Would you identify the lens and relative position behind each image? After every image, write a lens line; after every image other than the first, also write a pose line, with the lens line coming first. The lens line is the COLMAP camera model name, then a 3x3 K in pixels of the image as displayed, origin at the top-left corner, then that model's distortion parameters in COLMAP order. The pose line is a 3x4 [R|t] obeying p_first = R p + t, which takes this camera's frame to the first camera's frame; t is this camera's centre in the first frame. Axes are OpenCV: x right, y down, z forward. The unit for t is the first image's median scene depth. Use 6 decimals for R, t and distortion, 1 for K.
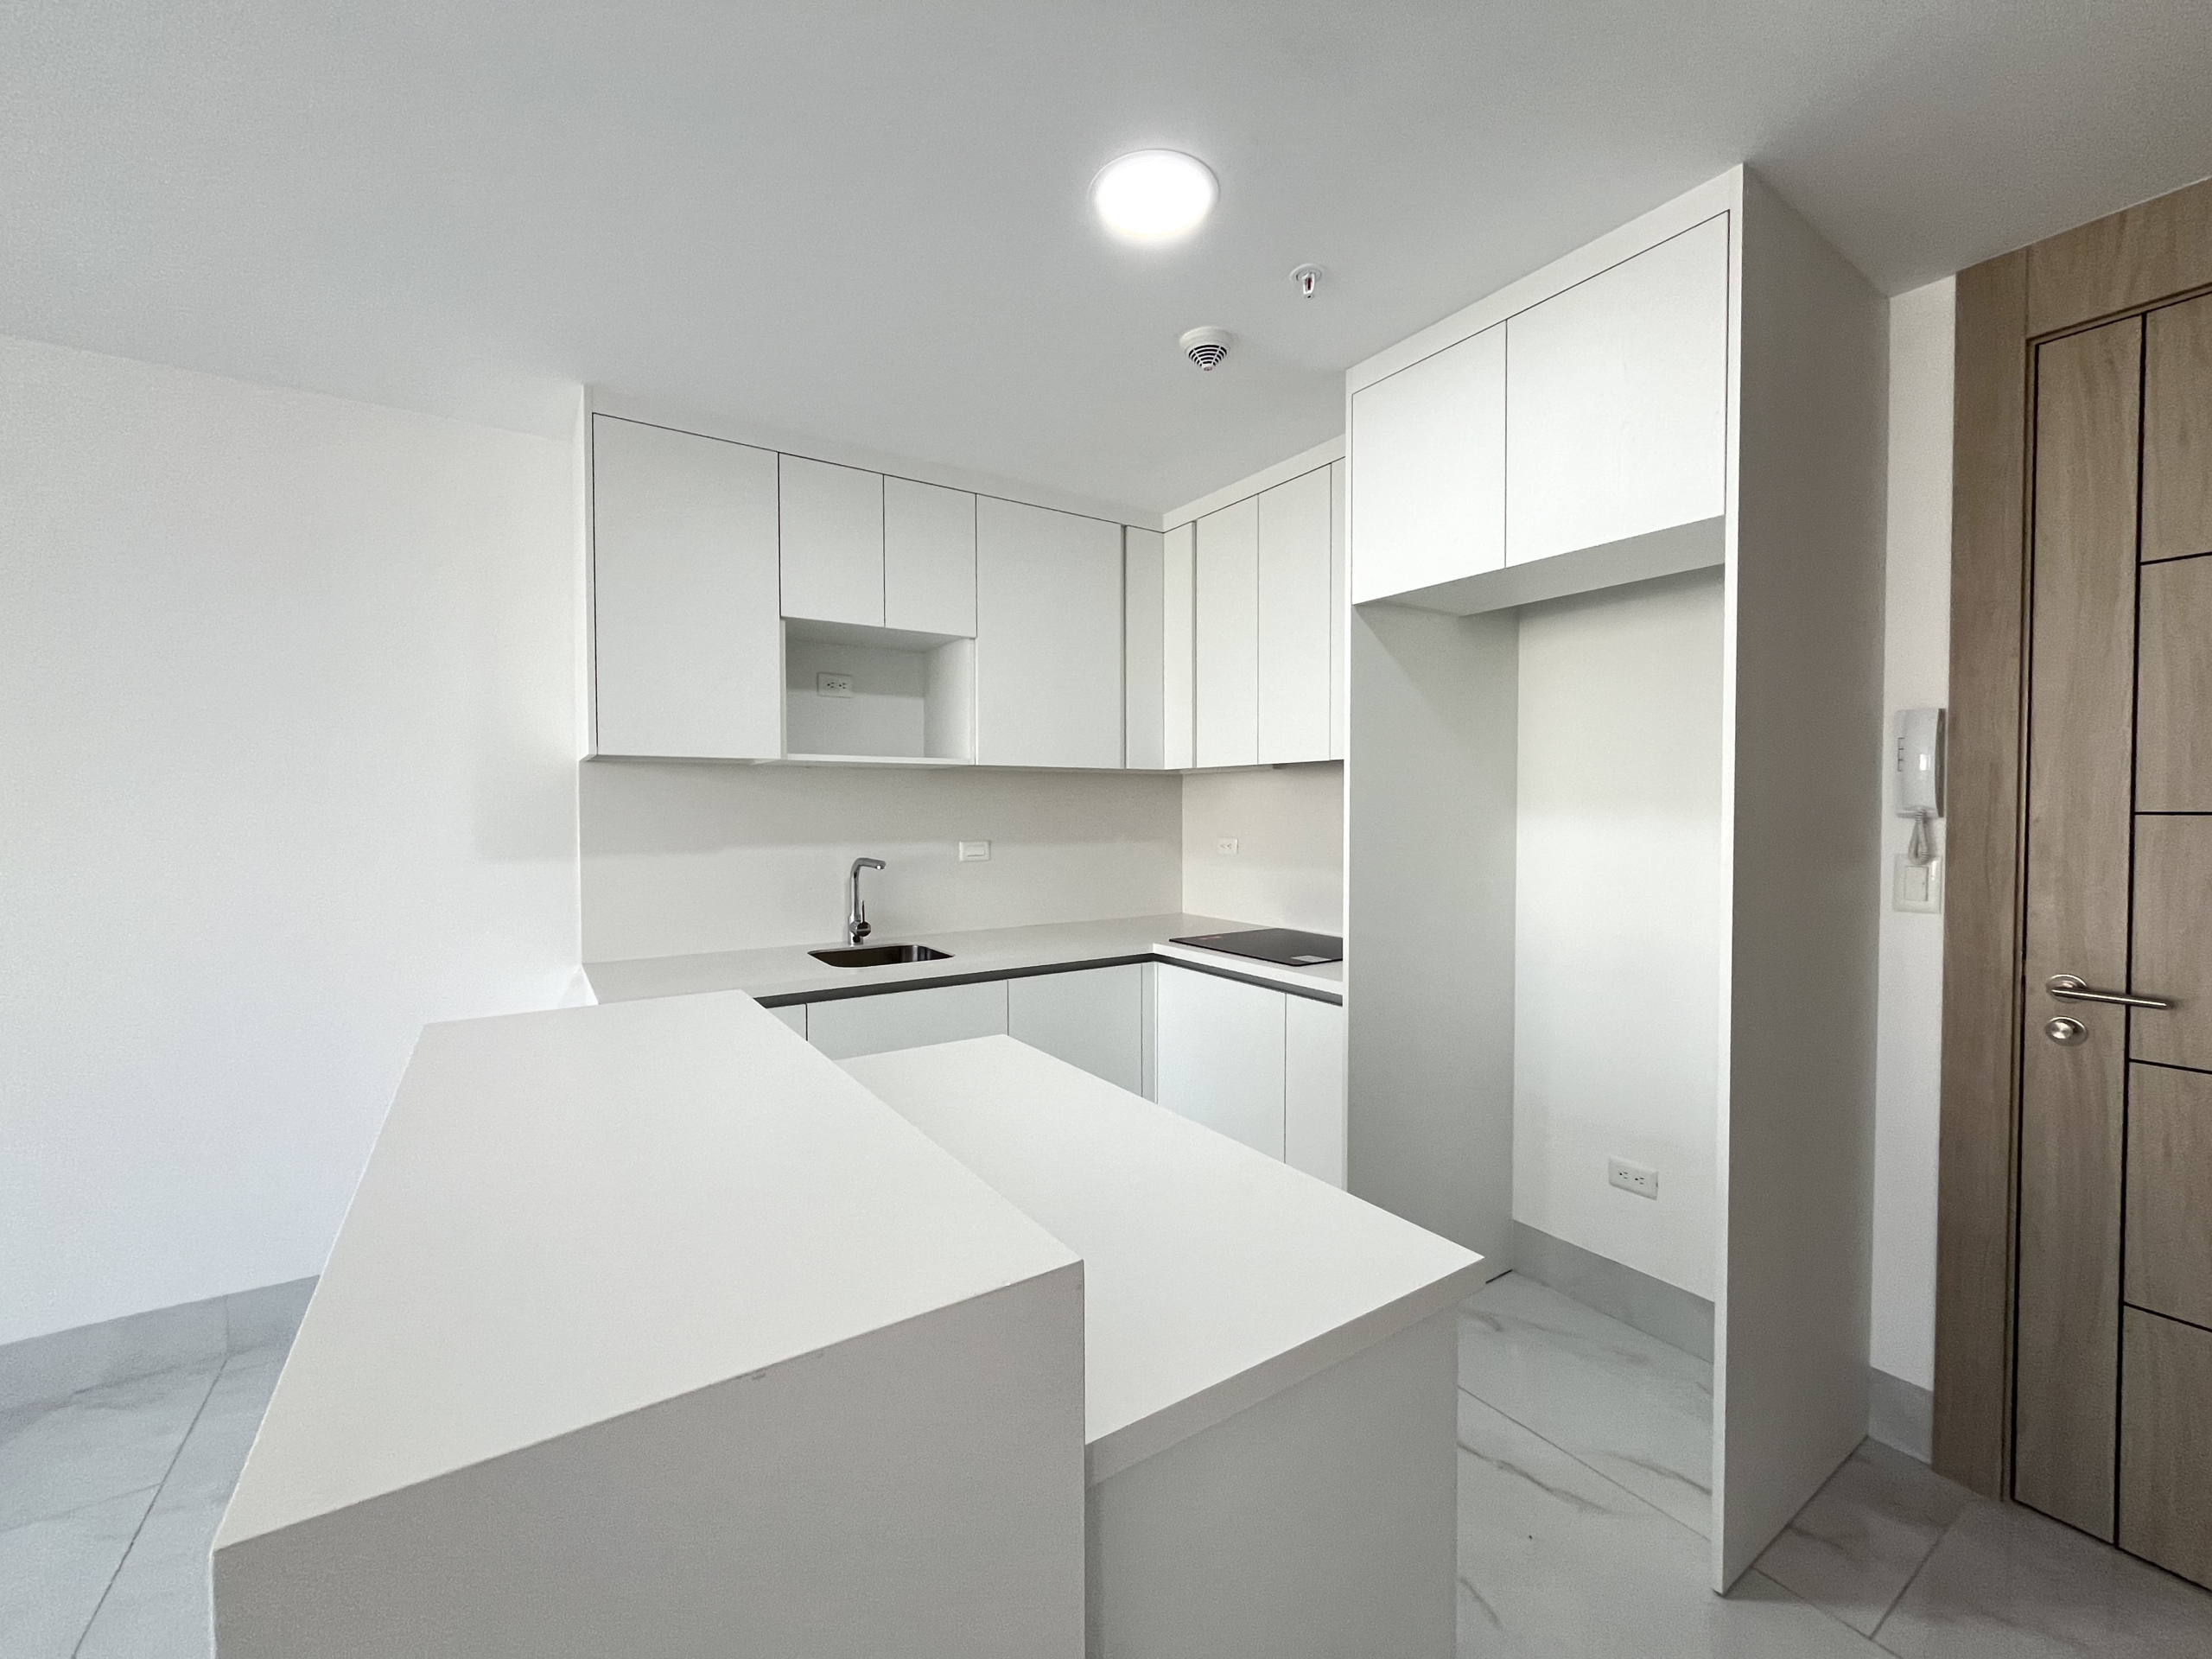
lens RADIAL K [[896.8, 0, 1099.1], [0, 896.8, 831.4], [0, 0, 1]] dist [-0.000861, 0.000123]
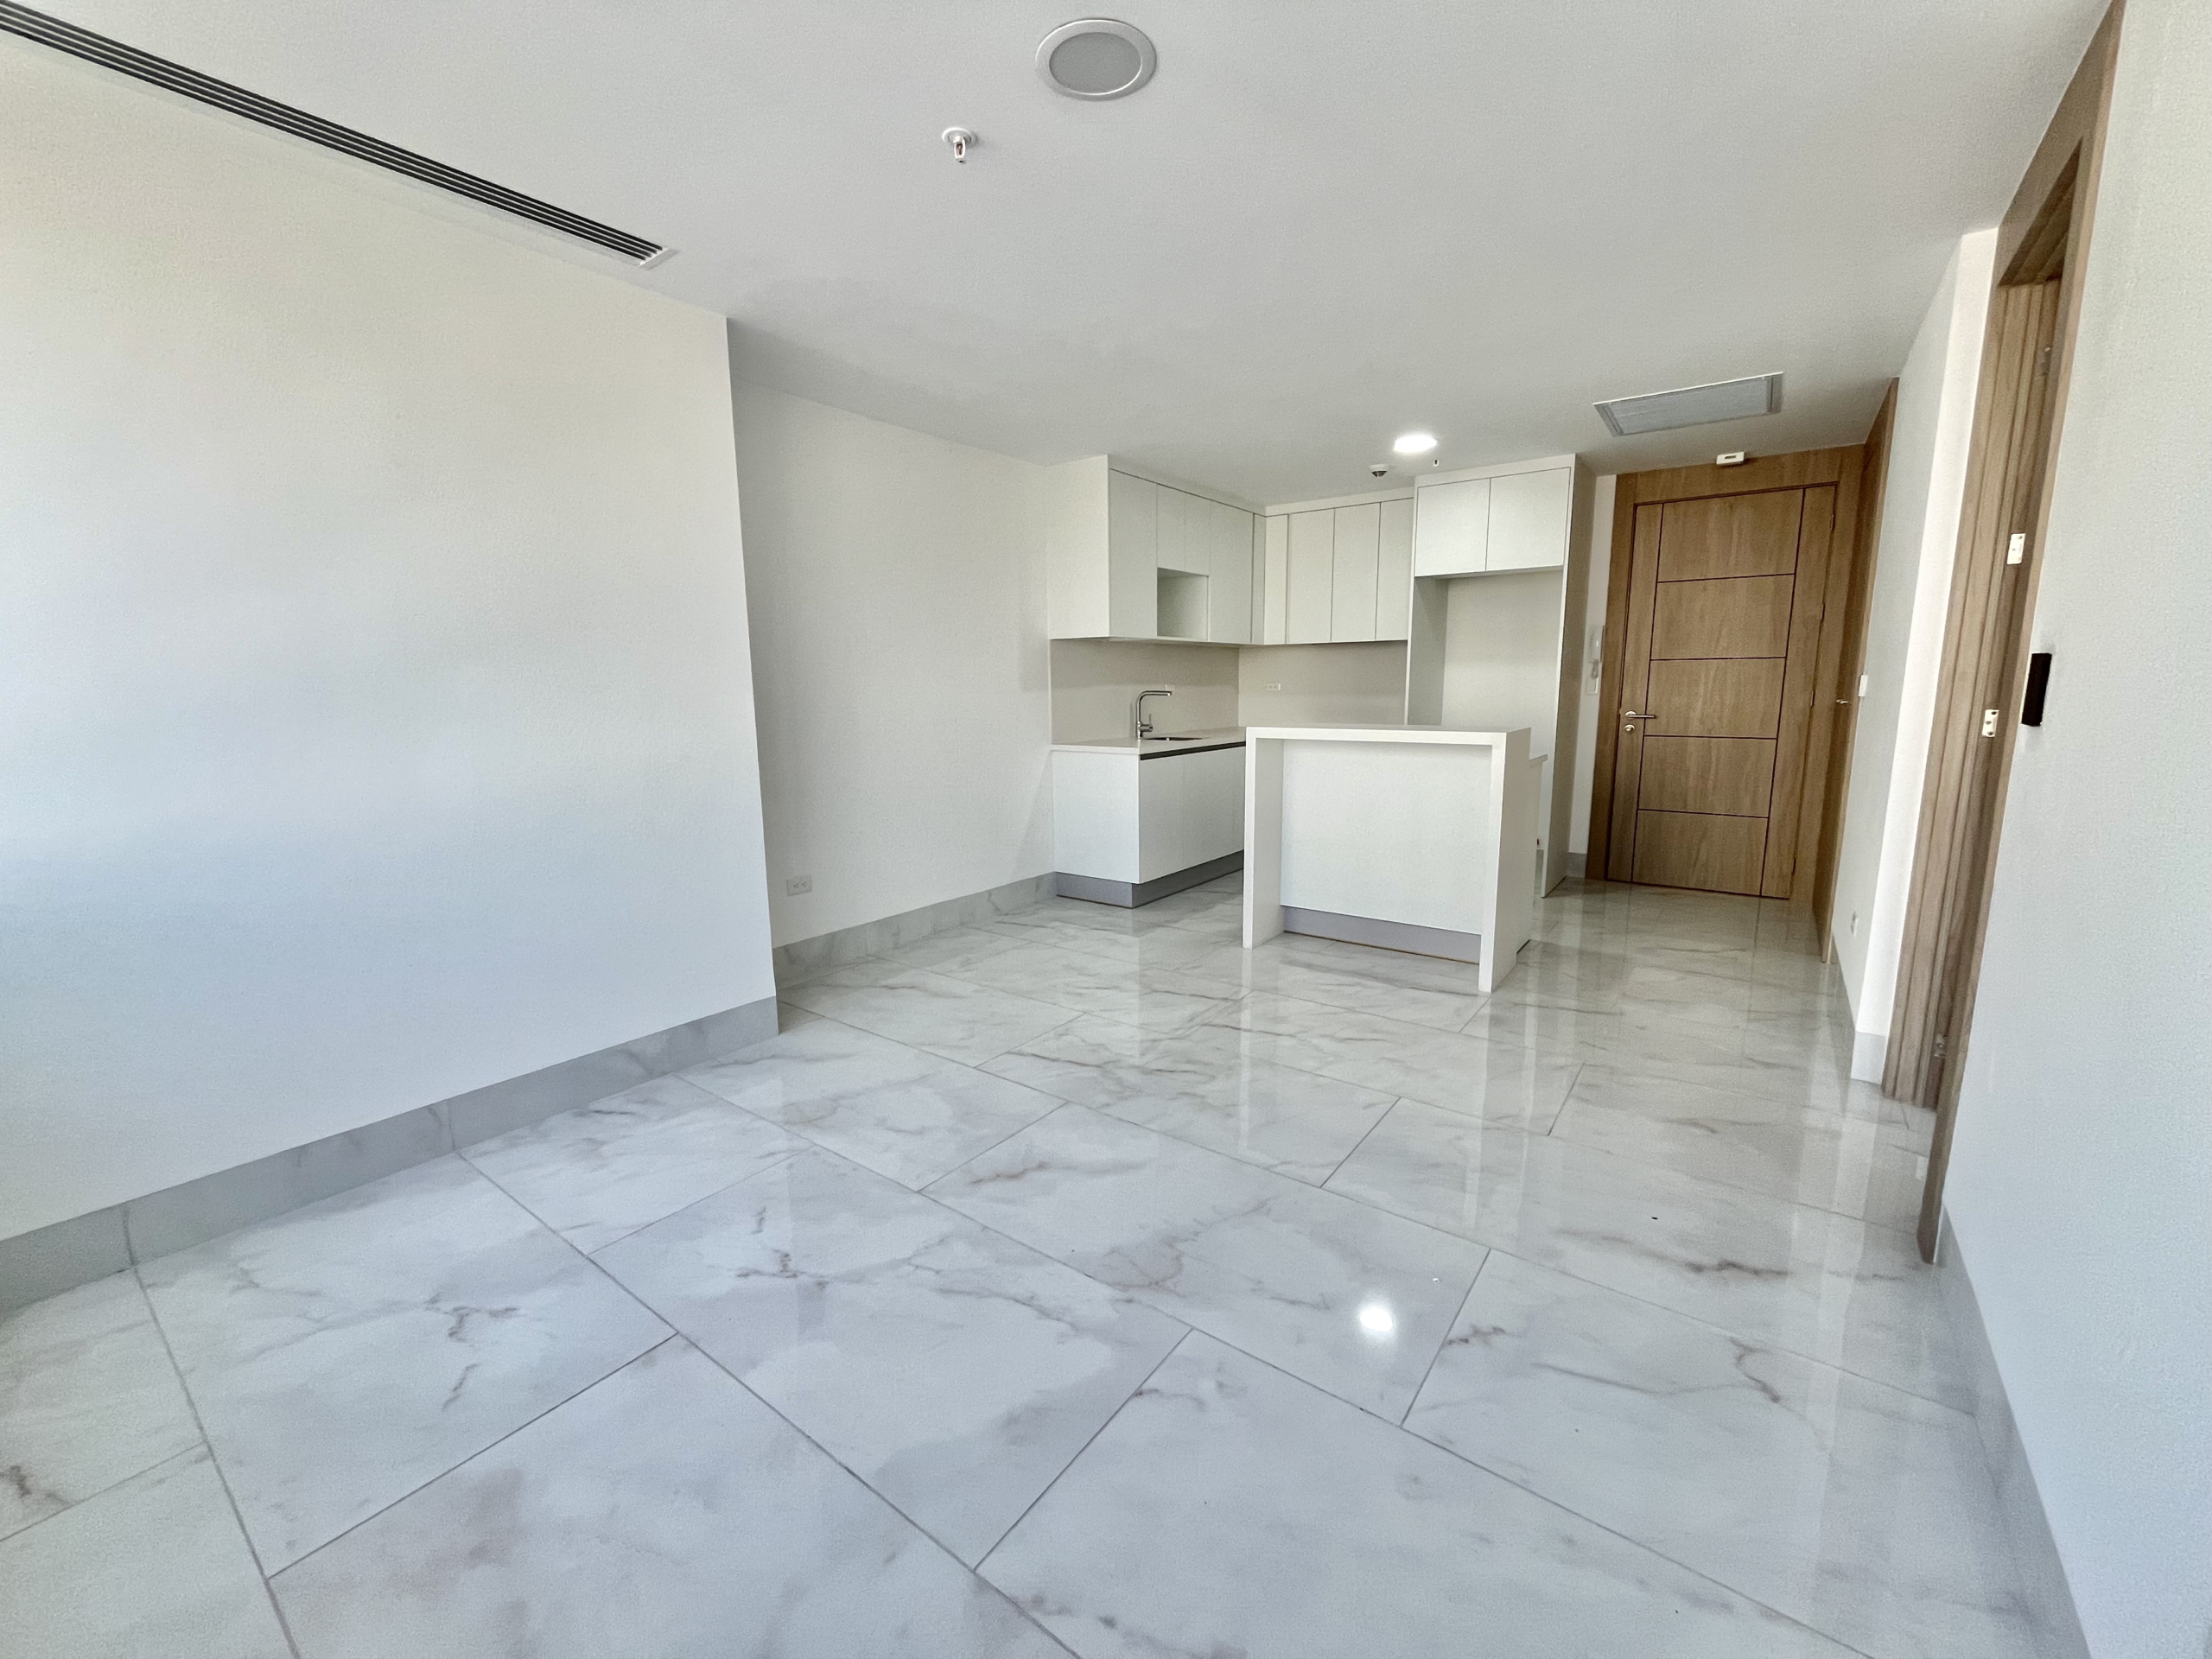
lens RADIAL K [[896.8, 0, 1095.7], [0, 896.8, 831.7], [0, 0, 1]] dist [-0.000861, 0.000123]
pose [[0.942011, -0.063151, 0.329586, -1.580425], [0.017615, 0.990085, 0.139361, 0.090556], [-0.335119, -0.125474, 0.933784, -1.230552]]
